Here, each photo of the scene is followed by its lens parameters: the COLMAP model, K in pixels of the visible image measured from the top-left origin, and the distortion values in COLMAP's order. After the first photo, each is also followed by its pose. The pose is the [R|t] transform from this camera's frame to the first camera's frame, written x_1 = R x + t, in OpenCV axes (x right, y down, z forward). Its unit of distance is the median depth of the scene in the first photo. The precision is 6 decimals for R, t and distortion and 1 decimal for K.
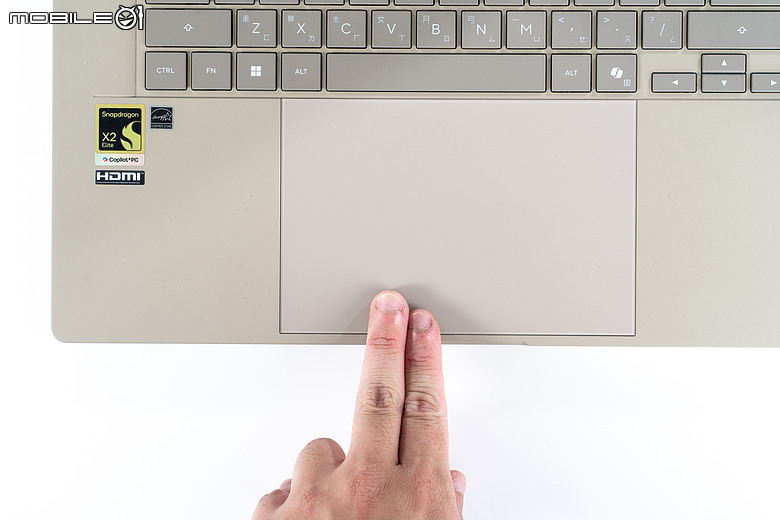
lens RADIAL K [[1427.2, 0, 383.8], [0, 1427.2, 256.1], [0, 0, 1]] dist [0.058860, 0.000000]
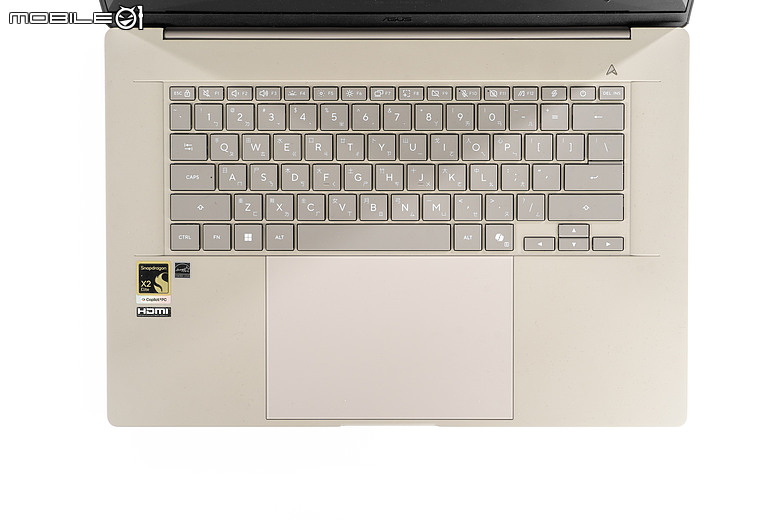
lens RADIAL K [[1565.5, 0, 396.0], [0, 1565.5, 263.0], [0, 0, 1]] dist [0.107300, 0.000000]
pose [[0.999976, -0.006162, -0.003202, 0.063724], [0.006271, 0.999358, 0.035278, -0.158089], [0.002983, -0.035297, 0.999372, -0.570779]]
